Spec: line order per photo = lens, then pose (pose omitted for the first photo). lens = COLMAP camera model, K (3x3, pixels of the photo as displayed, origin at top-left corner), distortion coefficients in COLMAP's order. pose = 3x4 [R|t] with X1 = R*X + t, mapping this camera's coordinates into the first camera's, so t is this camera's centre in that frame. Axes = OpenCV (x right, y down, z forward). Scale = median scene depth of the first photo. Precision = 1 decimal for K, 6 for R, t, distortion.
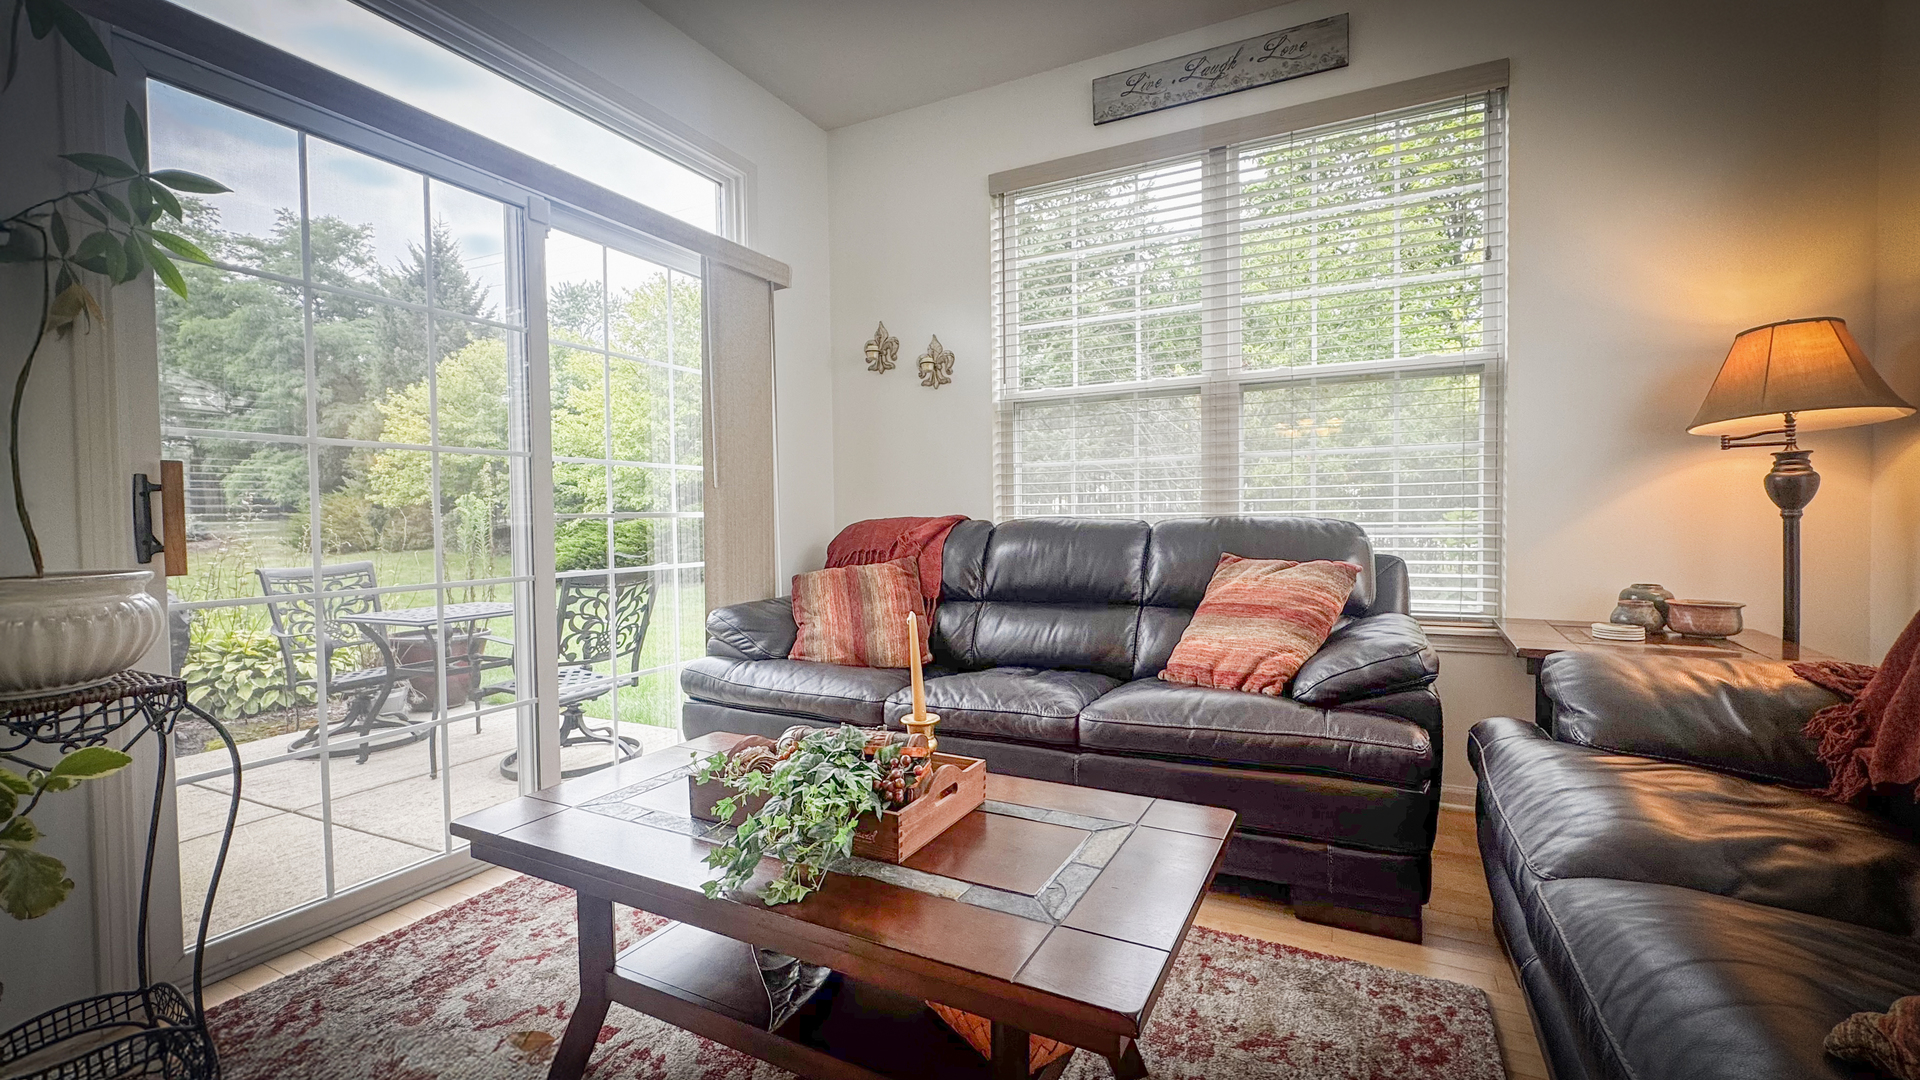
lens RADIAL K [[763.9, 0, 955.2], [0, 763.9, 538.4], [0, 0, 1]] dist [0.000165, 0.000109]
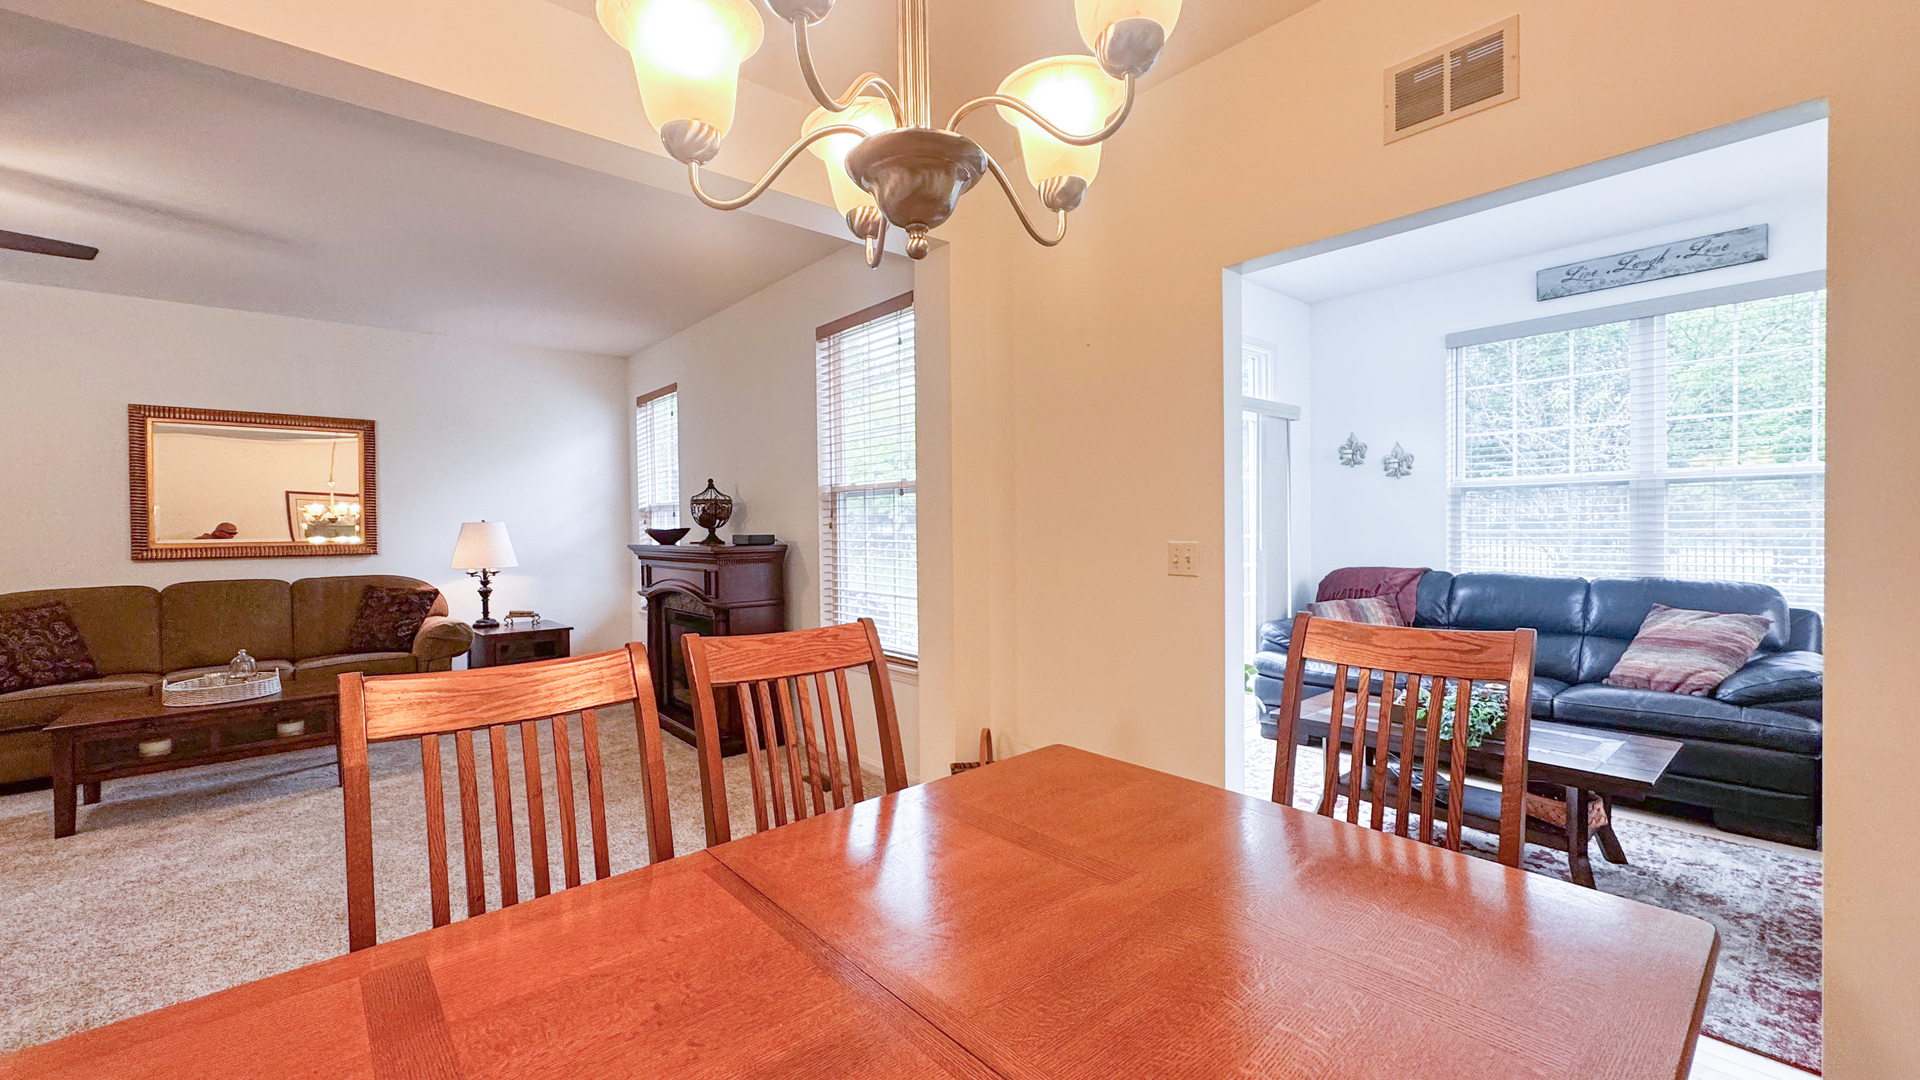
lens RADIAL K [[785.1, 0, 915.4], [0, 785.1, 531.9], [0, 0, 1]] dist [0.001273, -0.000260]
pose [[0.933767, 0.007726, -0.357798, -0.398288], [-0.009347, 0.999952, -0.002802, -0.091486], [0.357759, 0.005961, 0.933795, -0.845079]]
